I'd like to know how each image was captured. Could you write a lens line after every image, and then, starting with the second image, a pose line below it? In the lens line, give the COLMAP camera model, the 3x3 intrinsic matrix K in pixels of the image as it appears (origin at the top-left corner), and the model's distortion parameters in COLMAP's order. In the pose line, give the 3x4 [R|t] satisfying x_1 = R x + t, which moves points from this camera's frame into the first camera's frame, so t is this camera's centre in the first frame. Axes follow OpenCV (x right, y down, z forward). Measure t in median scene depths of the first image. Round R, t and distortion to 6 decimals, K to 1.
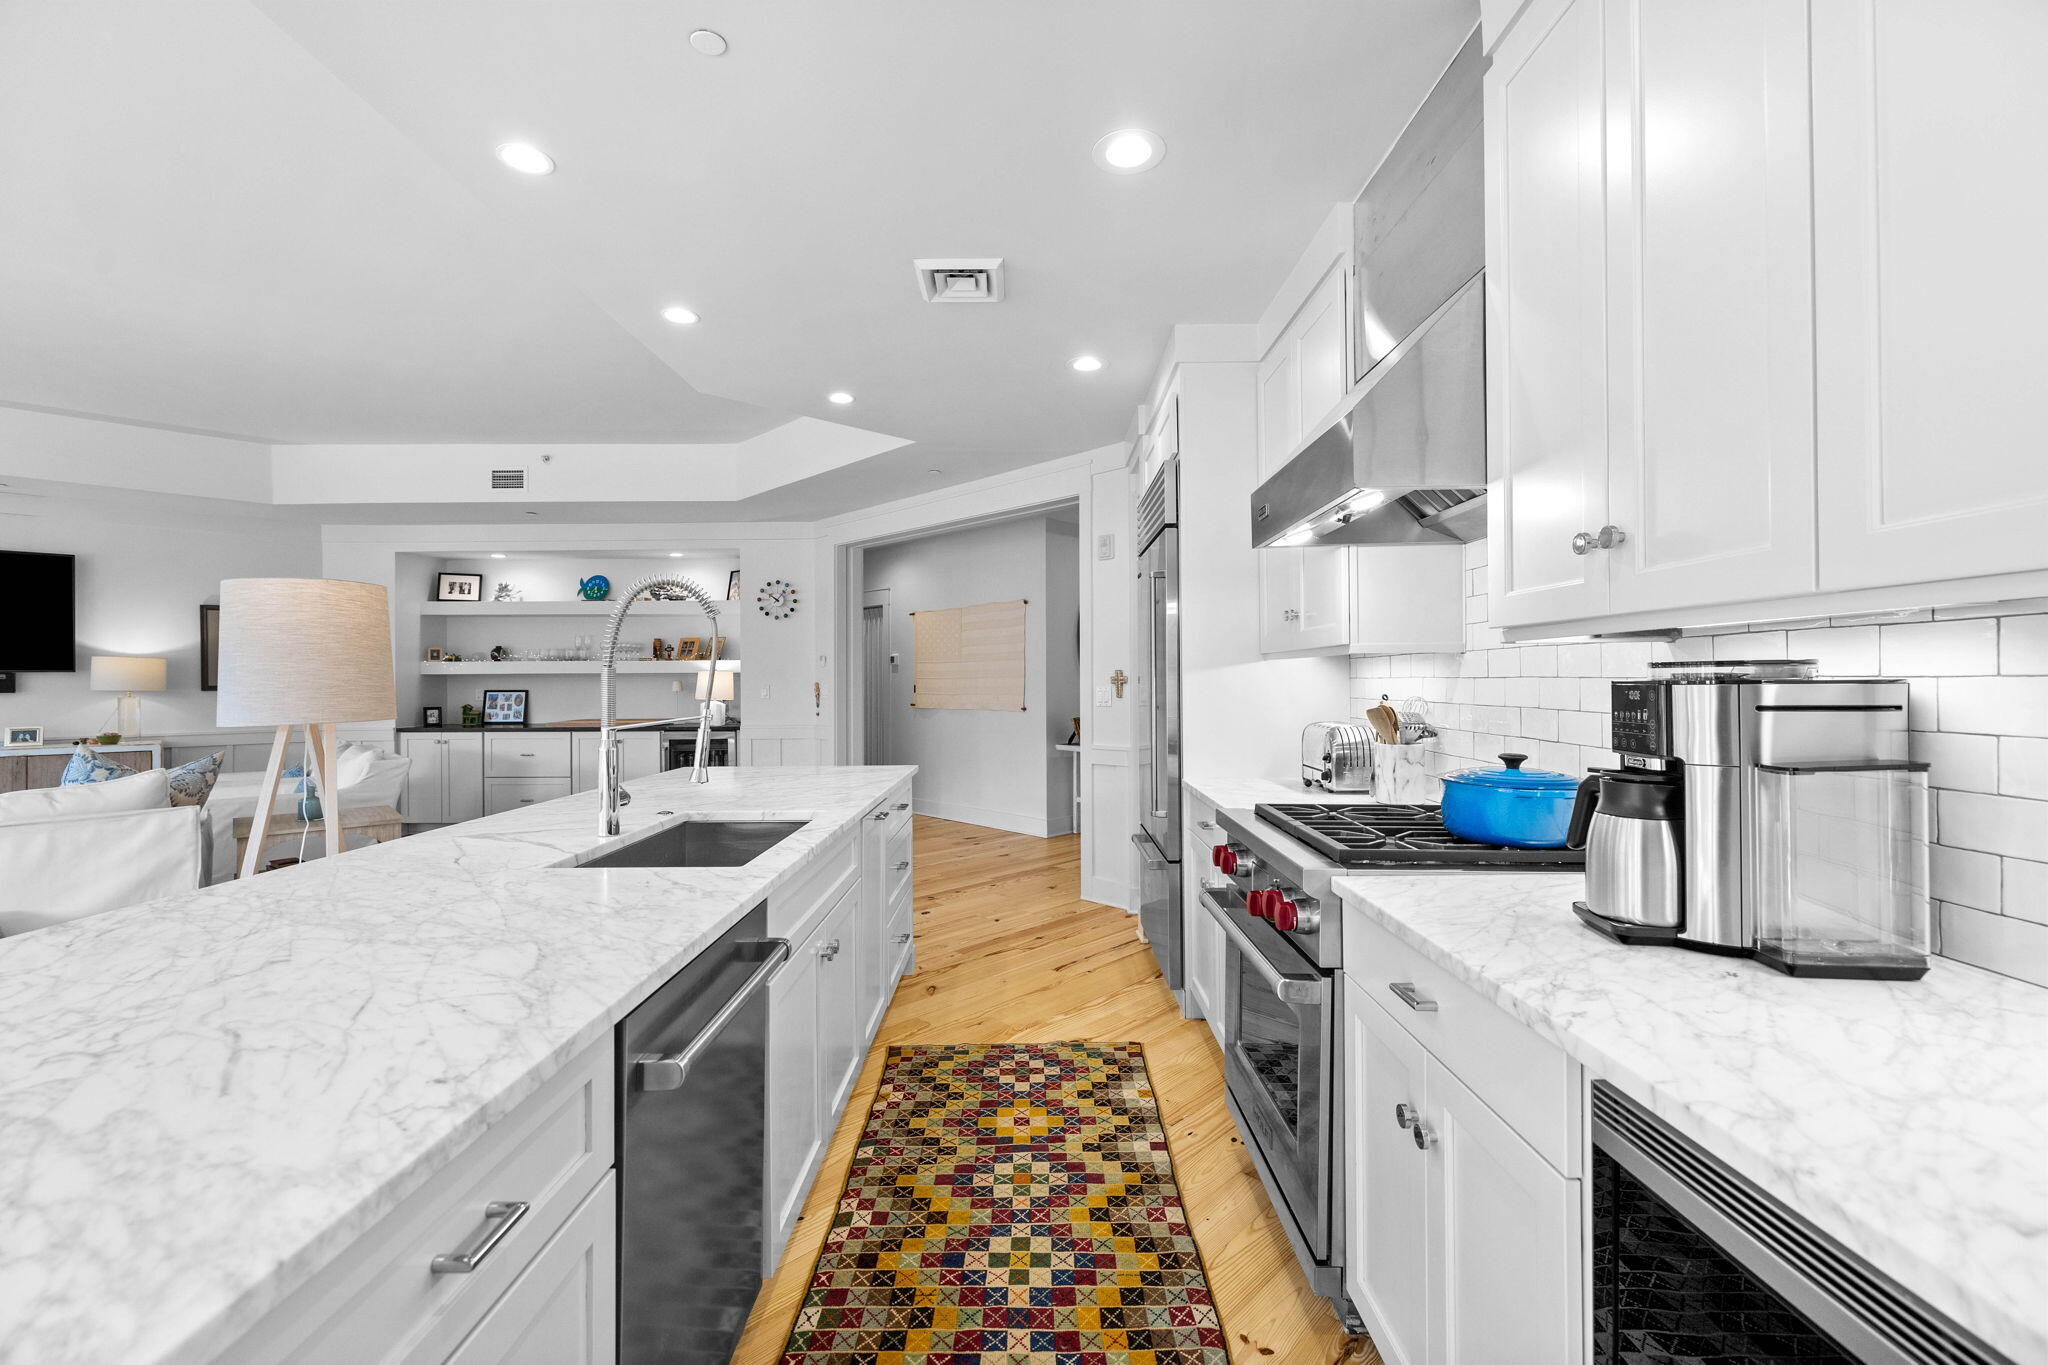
lens RADIAL K [[865.0, 0, 1024.0], [0, 865.0, 682.5], [0, 0, 1]] dist [0.000081, -0.000046]
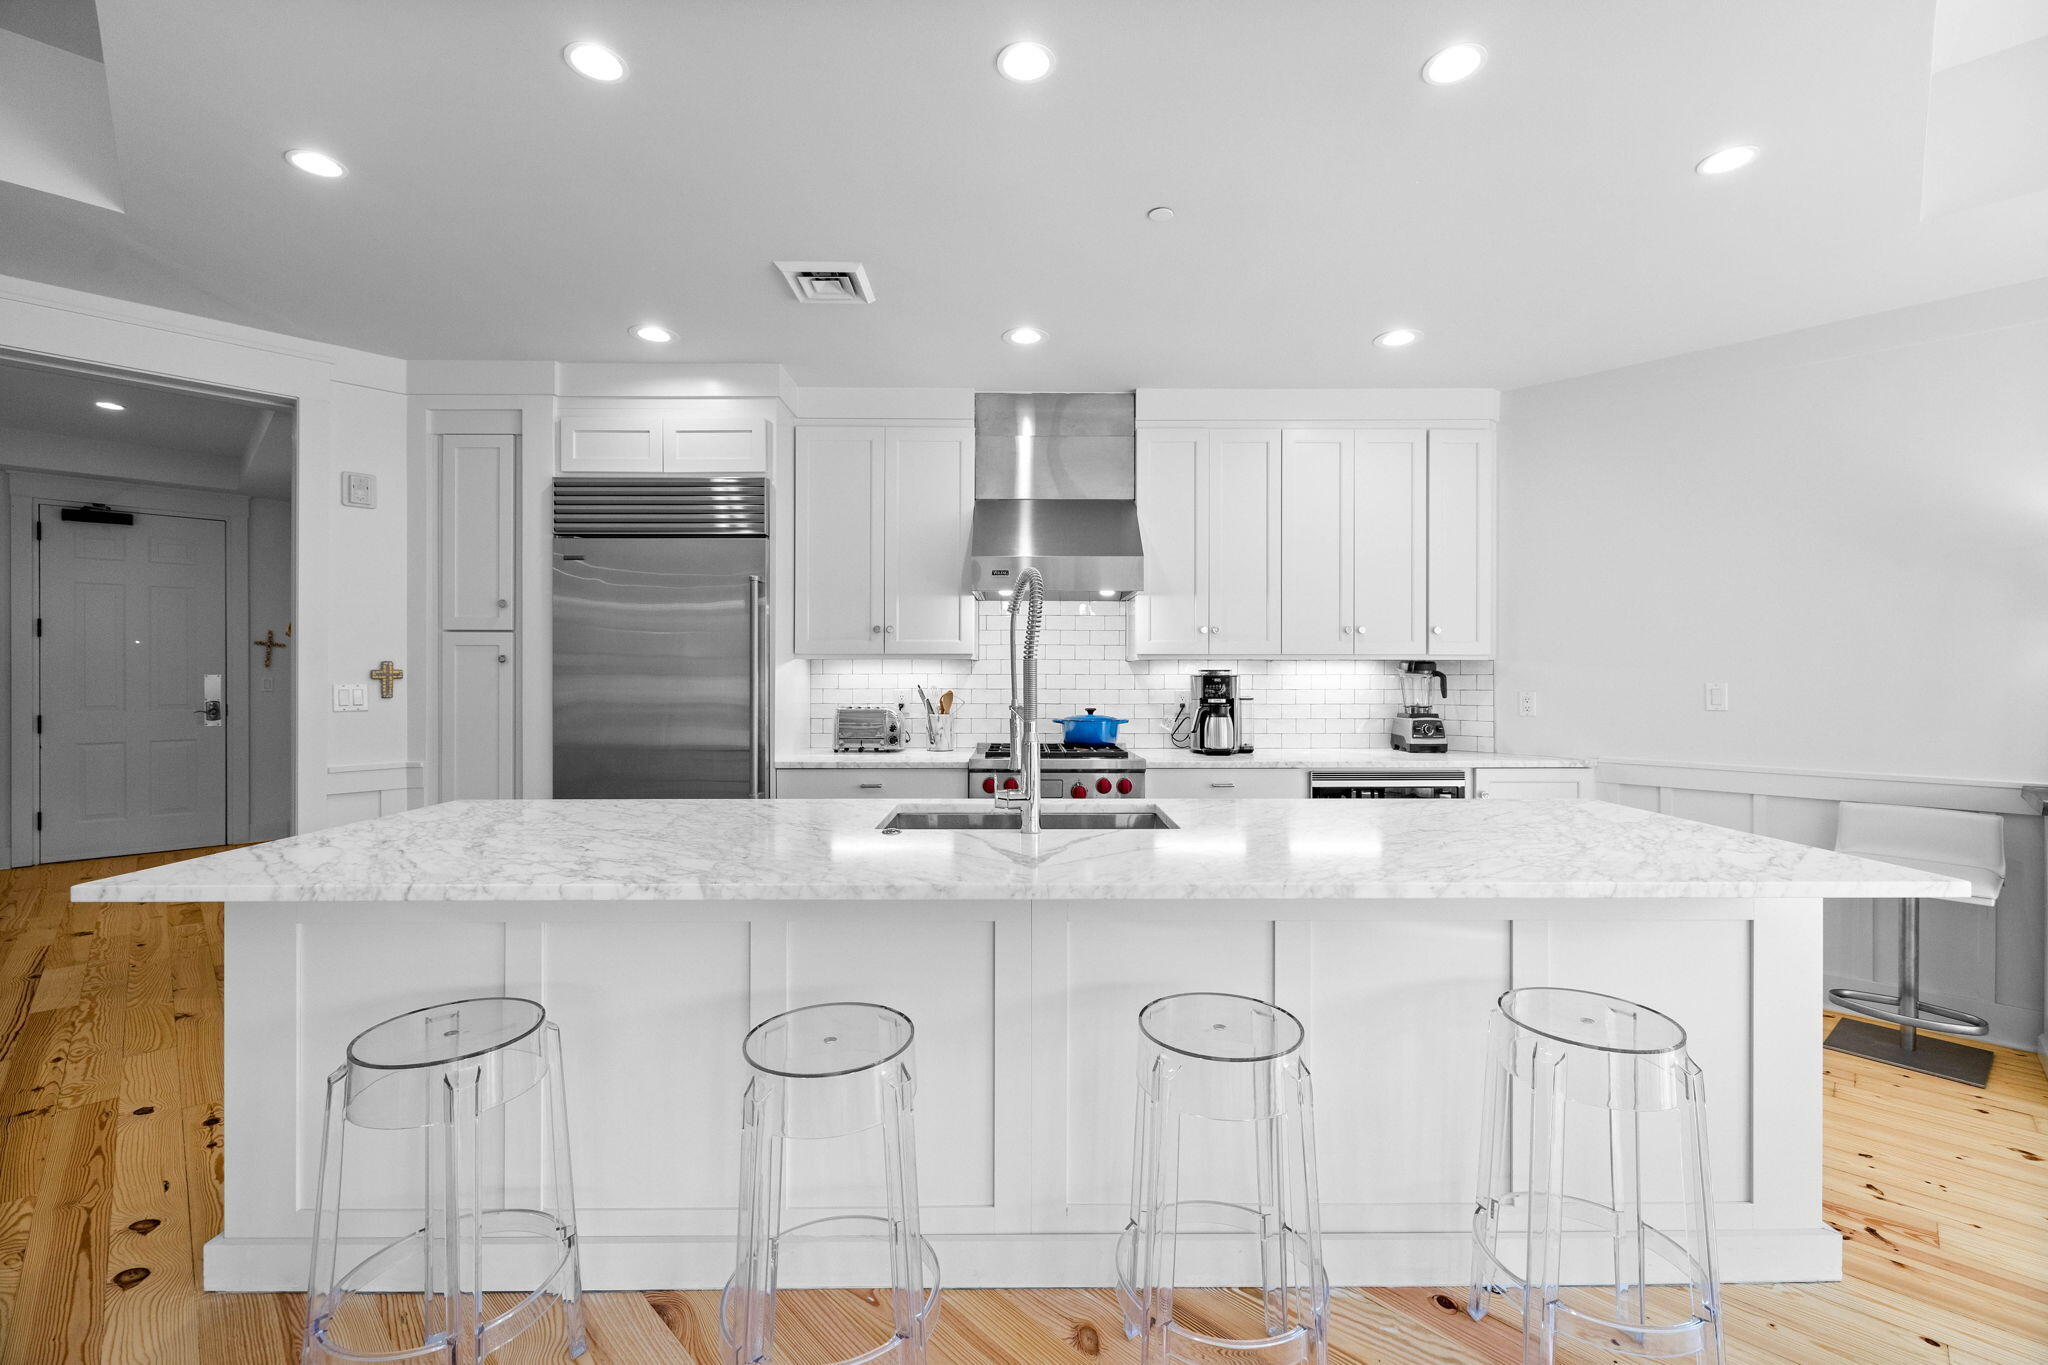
lens RADIAL K [[865.0, 0, 1024.0], [0, 865.0, 682.5], [0, 0, 1]] dist [0.000081, -0.000046]
pose [[-0.006679, 0.003858, 0.999970, -1.032429], [0.002968, 0.999988, -0.003838, 0.013614], [-0.999973, 0.002943, -0.006690, 0.712412]]
